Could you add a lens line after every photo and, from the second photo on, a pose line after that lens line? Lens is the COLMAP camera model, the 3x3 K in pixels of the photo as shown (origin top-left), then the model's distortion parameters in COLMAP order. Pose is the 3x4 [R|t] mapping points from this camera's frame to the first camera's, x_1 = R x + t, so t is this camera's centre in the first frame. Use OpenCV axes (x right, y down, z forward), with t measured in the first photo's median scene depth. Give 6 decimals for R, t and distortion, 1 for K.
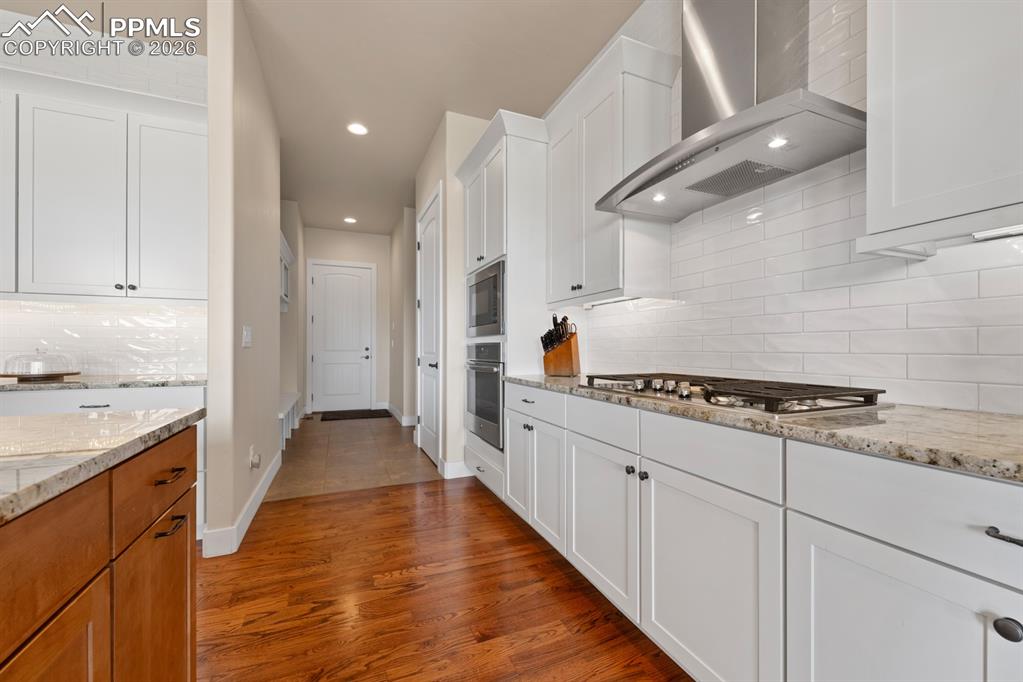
lens RADIAL K [[407.0, 0, 507.8], [0, 407.0, 346.5], [0, 0, 1]] dist [-0.005293, 0.000972]
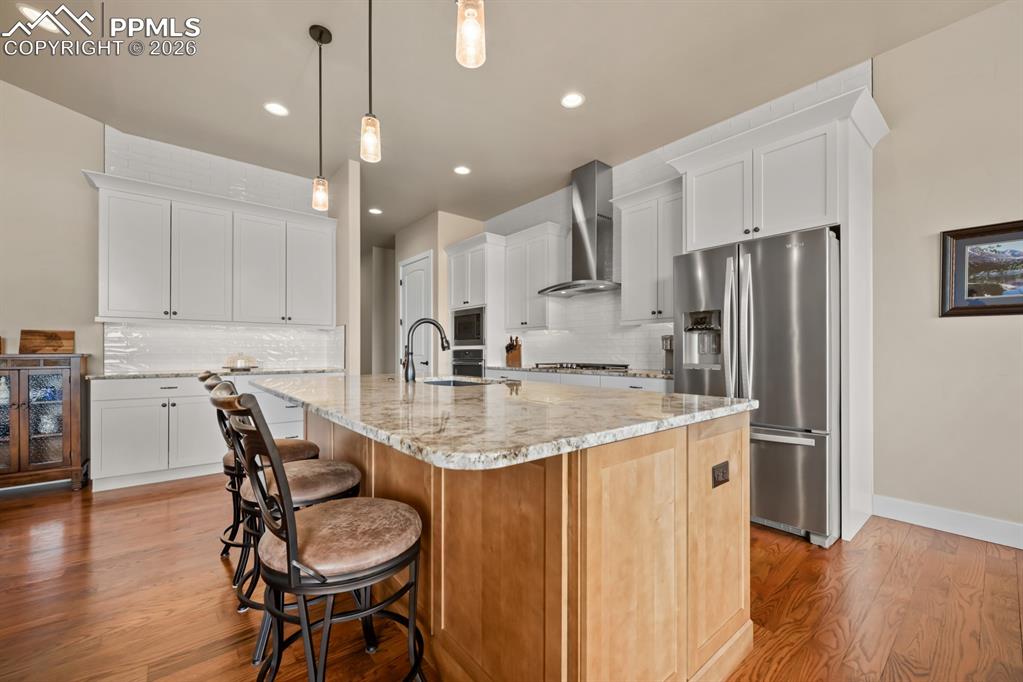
lens RADIAL K [[407.0, 0, 507.5], [0, 407.0, 351.3], [0, 0, 1]] dist [-0.005293, 0.000972]
pose [[0.959232, -0.000231, 0.282618, -0.458720], [-0.000302, 0.999998, 0.001843, -0.004512], [-0.282618, -0.001854, 0.959231, -0.896632]]
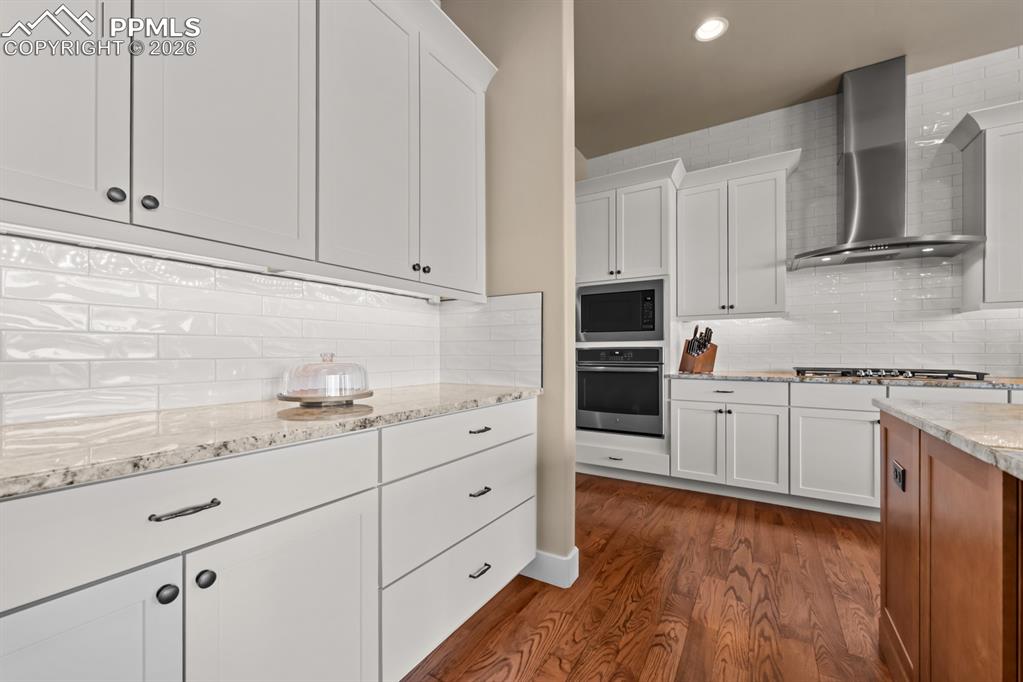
lens RADIAL K [[407.0, 0, 506.5], [0, 407.0, 350.1], [0, 0, 1]] dist [-0.005293, 0.000972]
pose [[0.819200, 0.000572, 0.573507, -1.106828], [-0.000460, 1.000000, -0.000341, -0.000043], [-0.573507, 0.000016, 0.819200, 0.279750]]
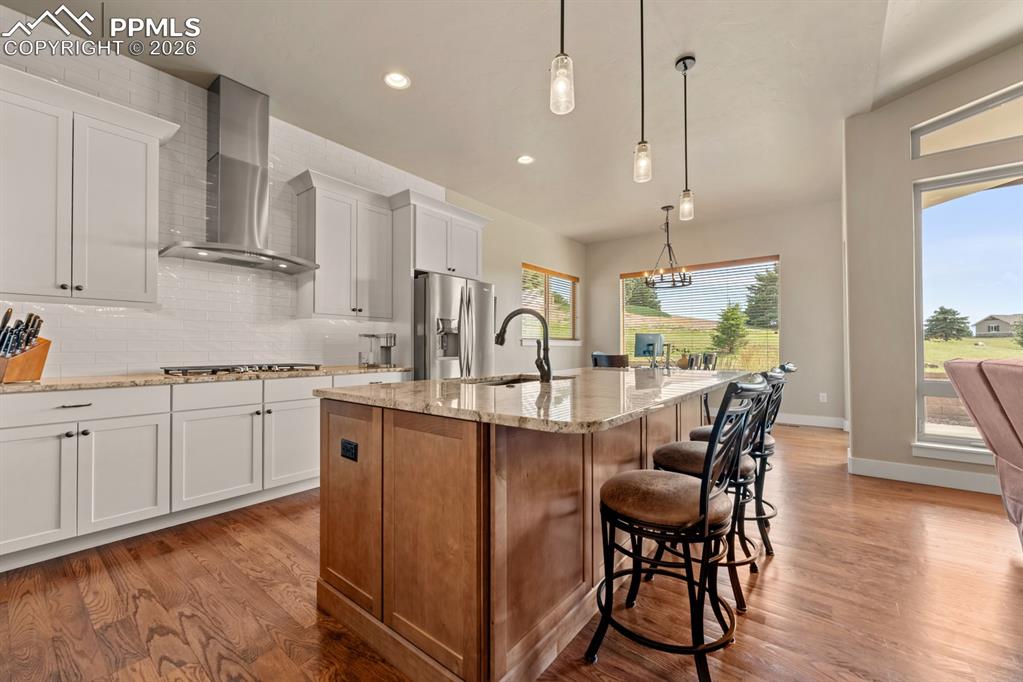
lens RADIAL K [[407.0, 0, 508.6], [0, 407.0, 342.3], [0, 0, 1]] dist [-0.005293, 0.000972]
pose [[-0.480739, 0.013477, 0.876760, -1.078713], [-0.000373, 0.999879, -0.015574, 0.001256], [-0.876864, -0.007814, -0.480676, 0.495091]]
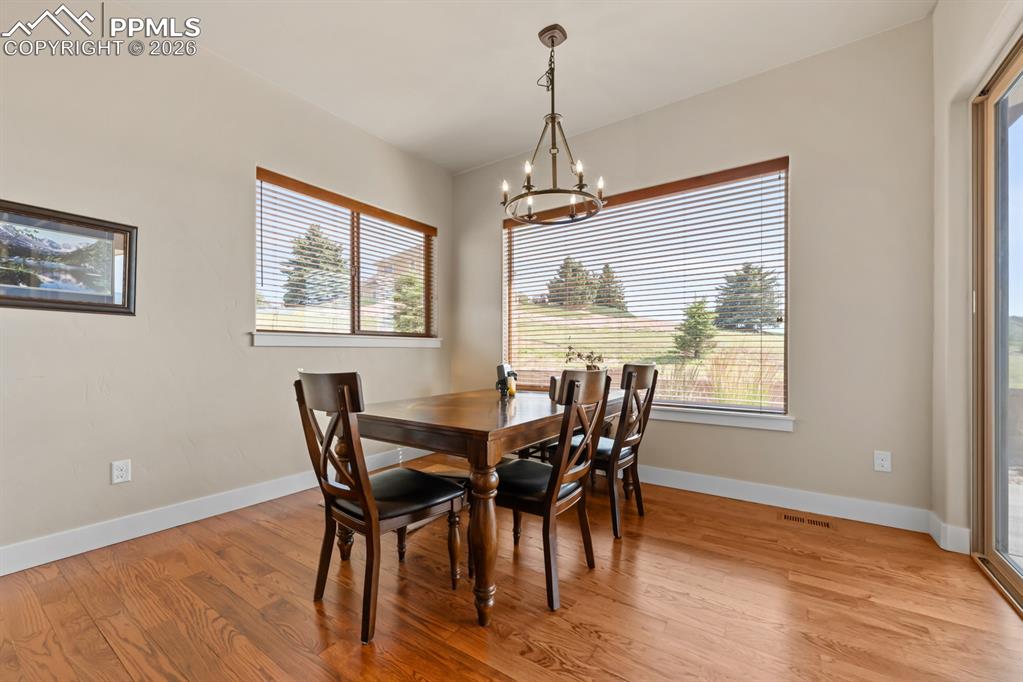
lens RADIAL K [[407.0, 0, 512.4], [0, 407.0, 351.1], [0, 0, 1]] dist [-0.005293, 0.000972]
pose [[-0.540701, 0.000086, 0.841215, -0.343712], [-0.001954, 0.999997, -0.001359, -0.001196], [-0.841213, -0.002378, -0.540699, -0.704581]]
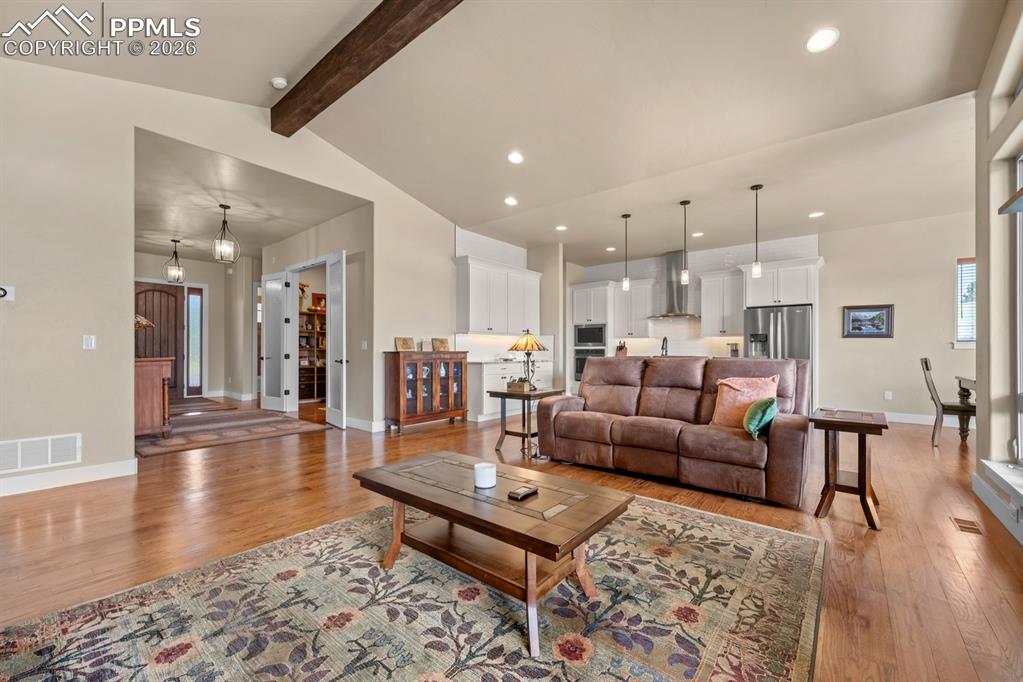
lens RADIAL K [[407.0, 0, 505.8], [0, 407.0, 347.5], [0, 0, 1]] dist [-0.005293, 0.000972]
pose [[0.885781, 0.005886, 0.464066, -2.274165], [-0.004555, 0.999982, -0.003988, -0.003781], [-0.464081, 0.001418, 0.885791, -1.549068]]
